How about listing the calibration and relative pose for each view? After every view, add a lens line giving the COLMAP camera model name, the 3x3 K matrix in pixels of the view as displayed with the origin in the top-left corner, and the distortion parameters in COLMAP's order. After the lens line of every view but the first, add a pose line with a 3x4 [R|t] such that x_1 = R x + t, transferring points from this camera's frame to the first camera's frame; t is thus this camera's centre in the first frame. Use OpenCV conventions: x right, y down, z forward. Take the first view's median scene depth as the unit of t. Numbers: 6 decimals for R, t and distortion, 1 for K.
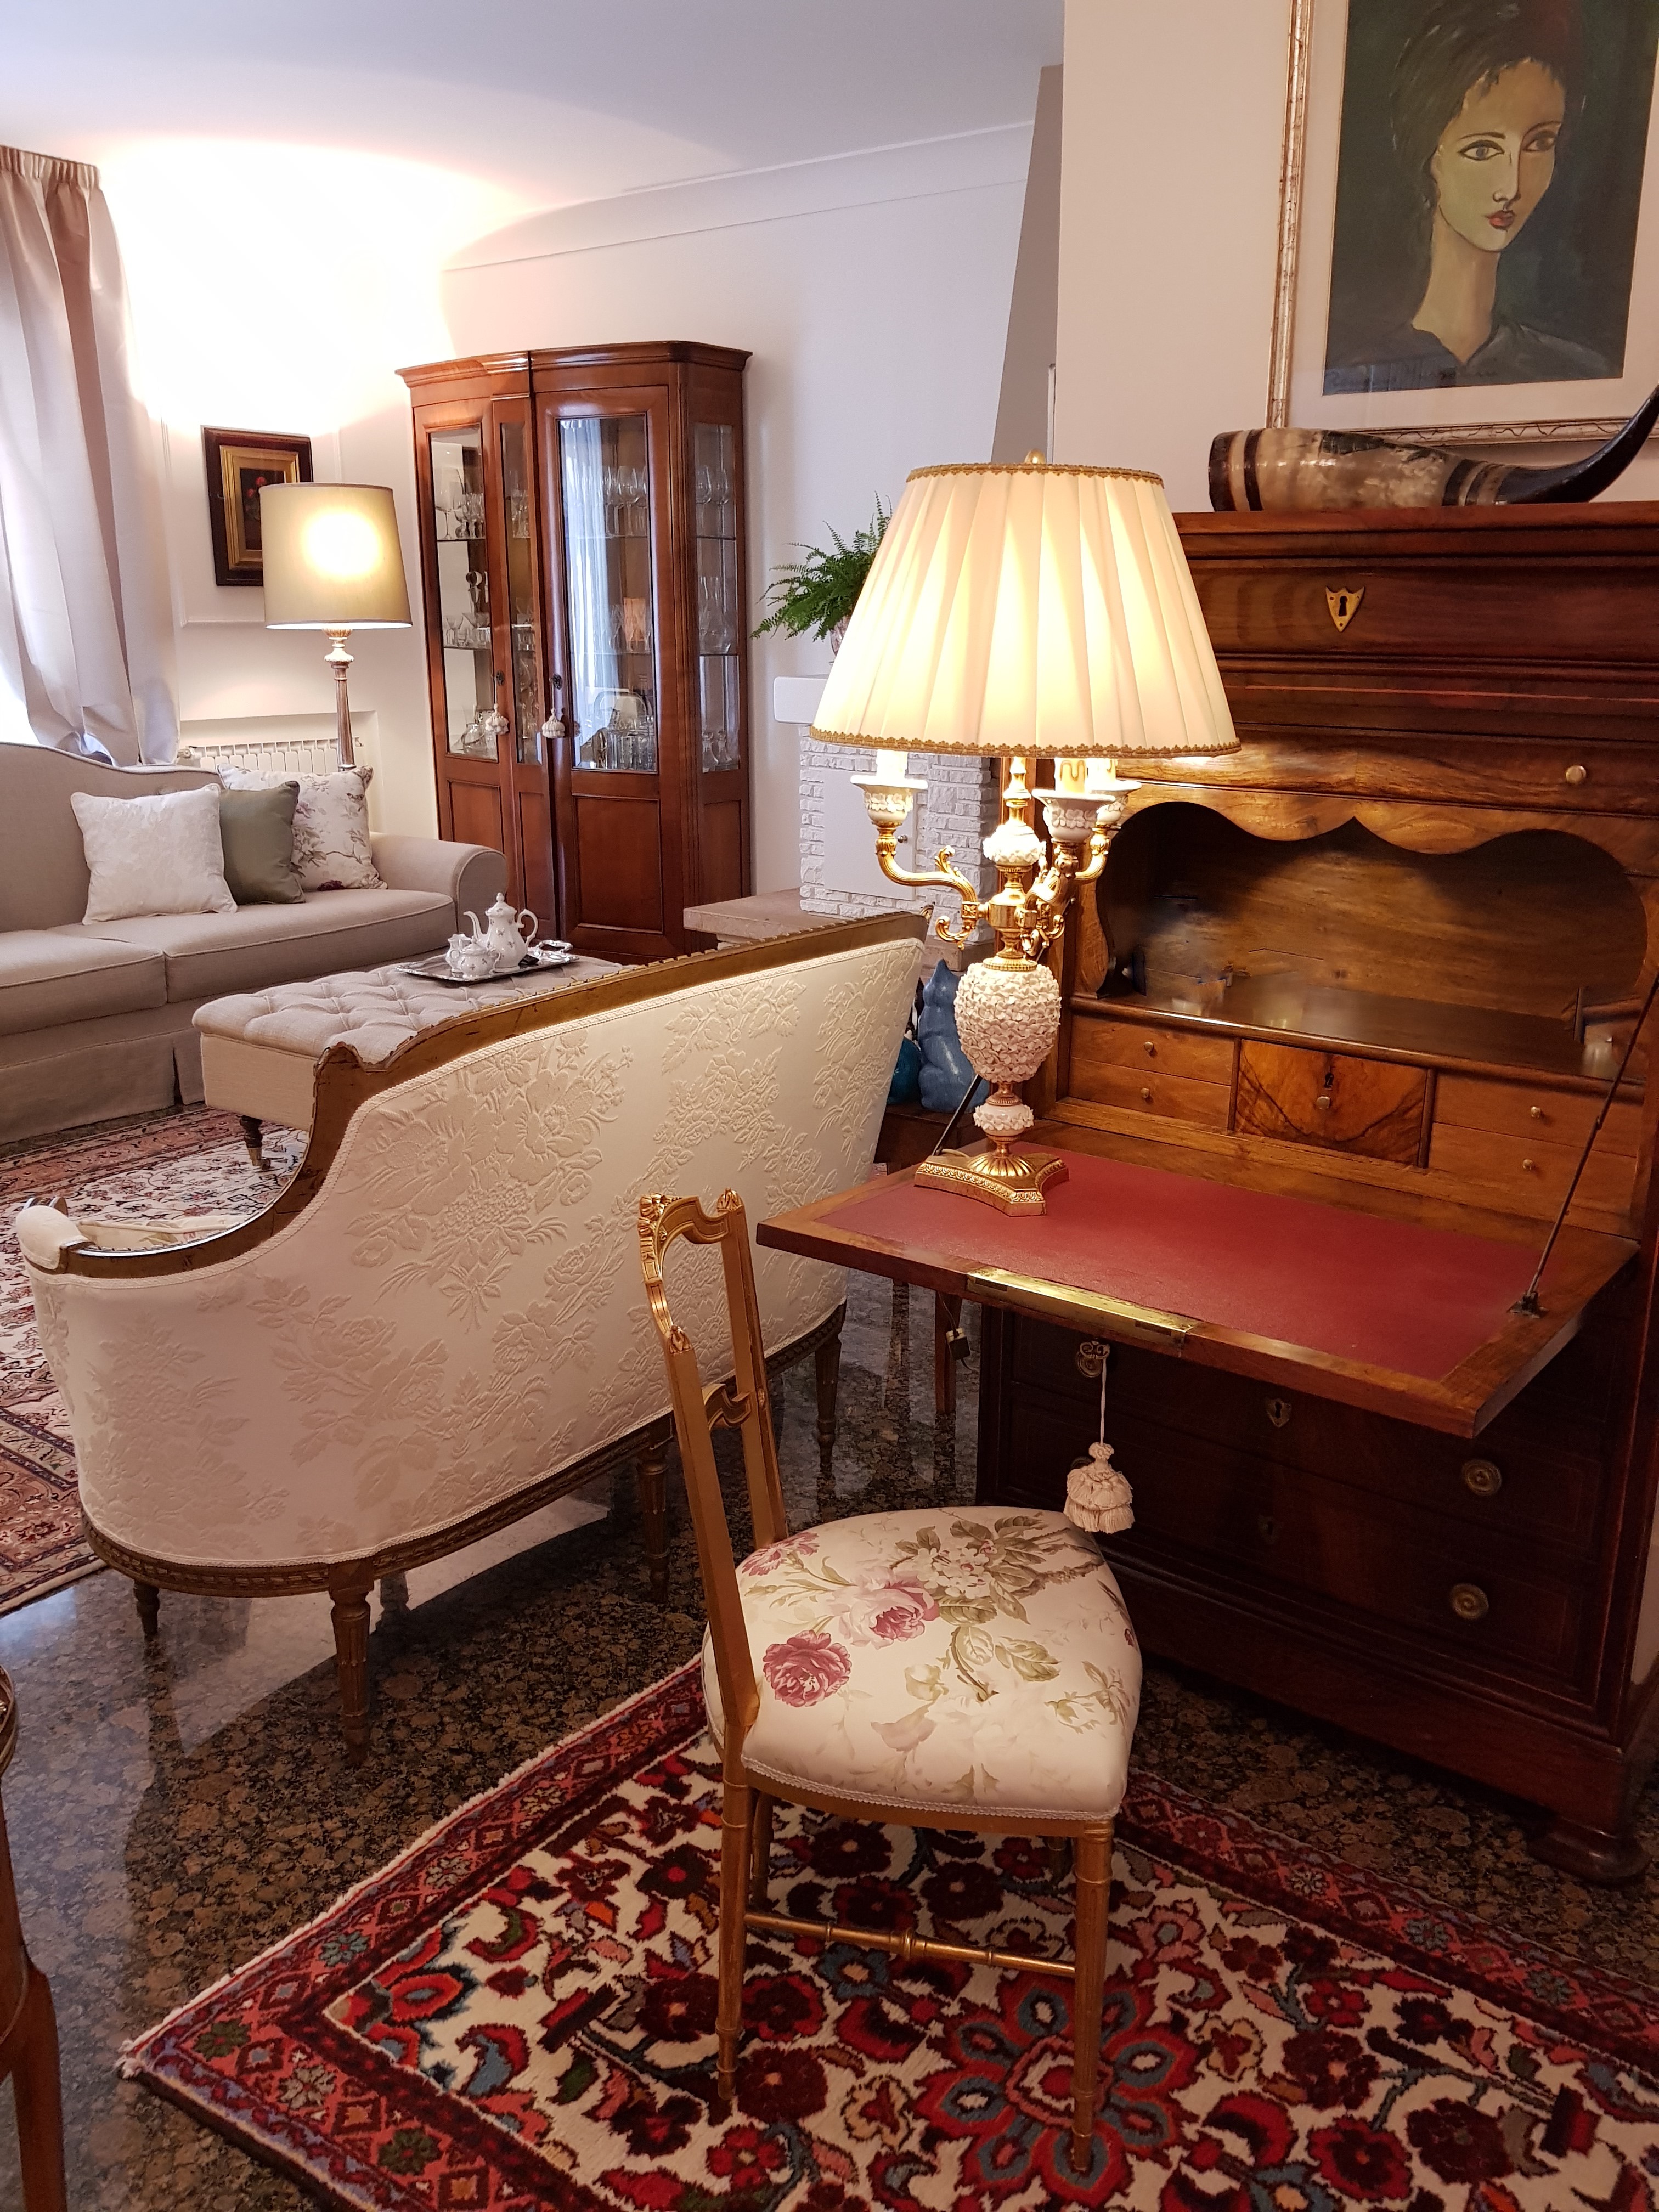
lens RADIAL K [[1733.8, 0, 873.6], [0, 1733.8, 1087.6], [0, 0, 1]] dist [0.061754, -0.098924]
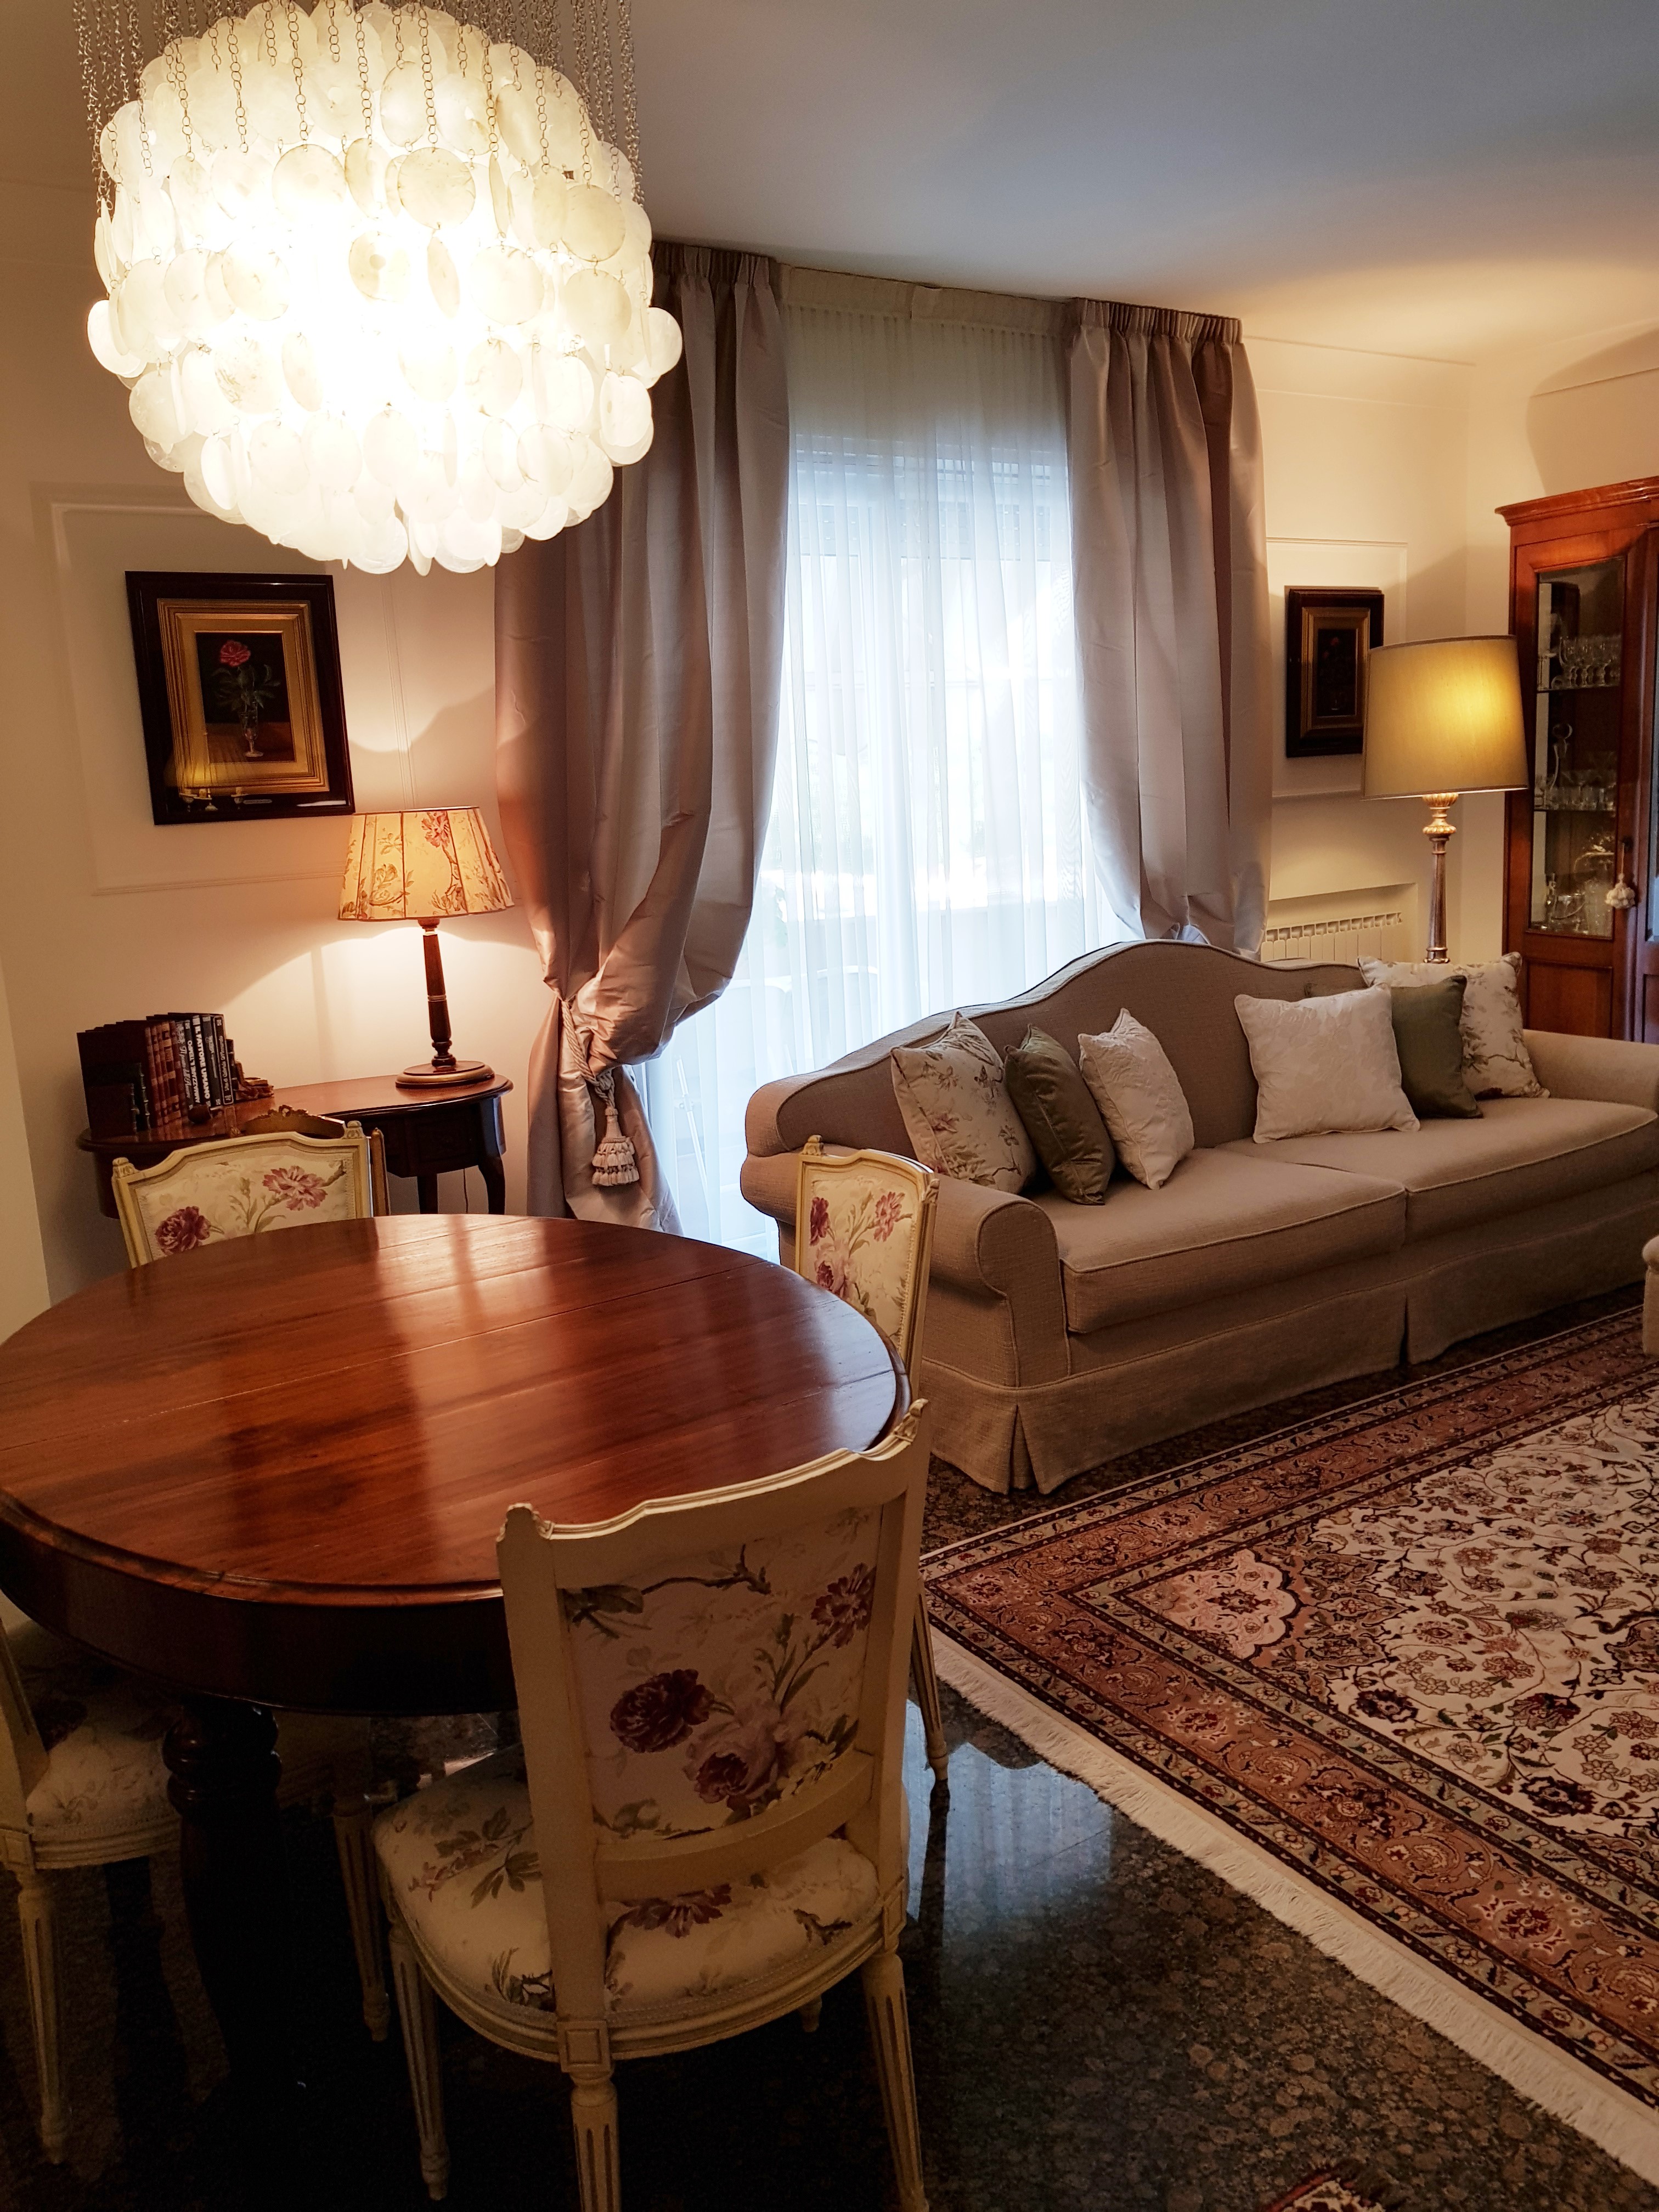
lens RADIAL K [[1733.8, 0, 888.2], [0, 1733.8, 1082.7], [0, 0, 1]] dist [0.061754, -0.098924]
pose [[0.944096, 0.010581, -0.329501, -0.322257], [-0.035908, 0.996839, -0.070873, -0.052182], [0.327709, 0.078743, 0.941492, 0.097570]]
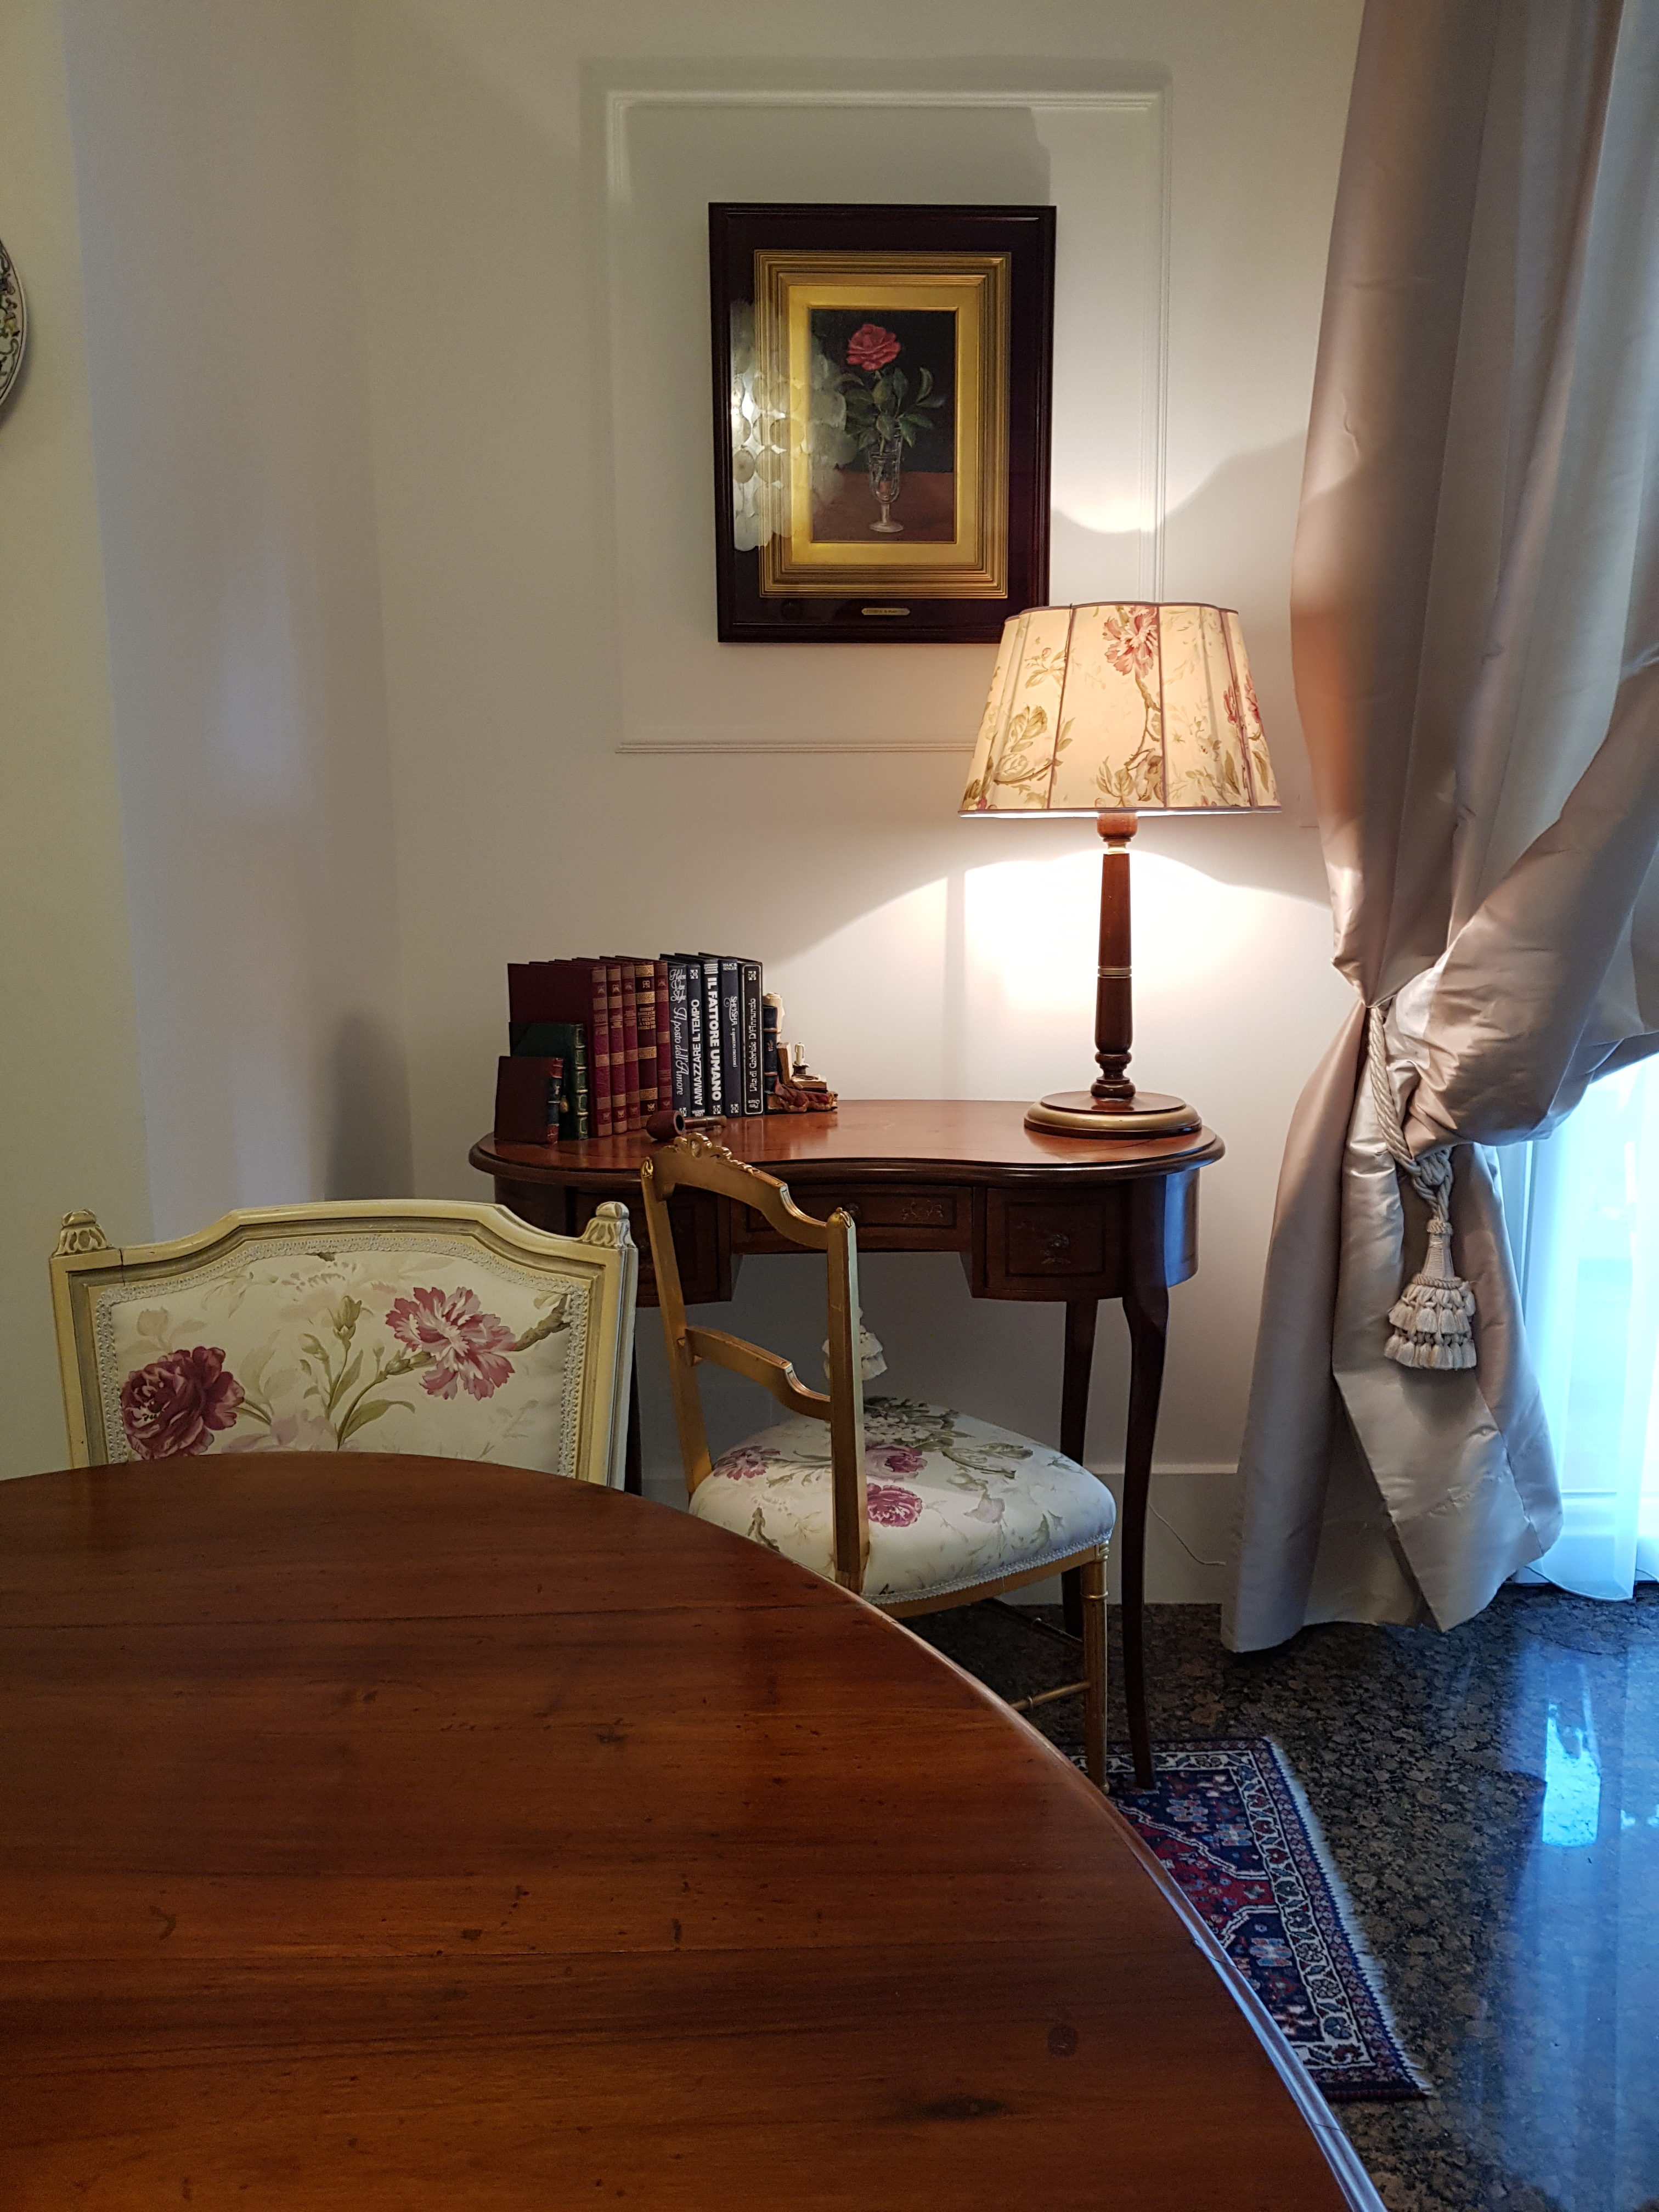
lens RADIAL K [[1733.8, 0, 888.0], [0, 1733.8, 1096.7], [0, 0, 1]] dist [0.061754, -0.098924]
pose [[0.617933, 0.121845, -0.776732, -0.470268], [-0.203650, 0.979007, -0.008438, -0.092649], [0.759398, 0.163396, 0.629774, 0.450566]]
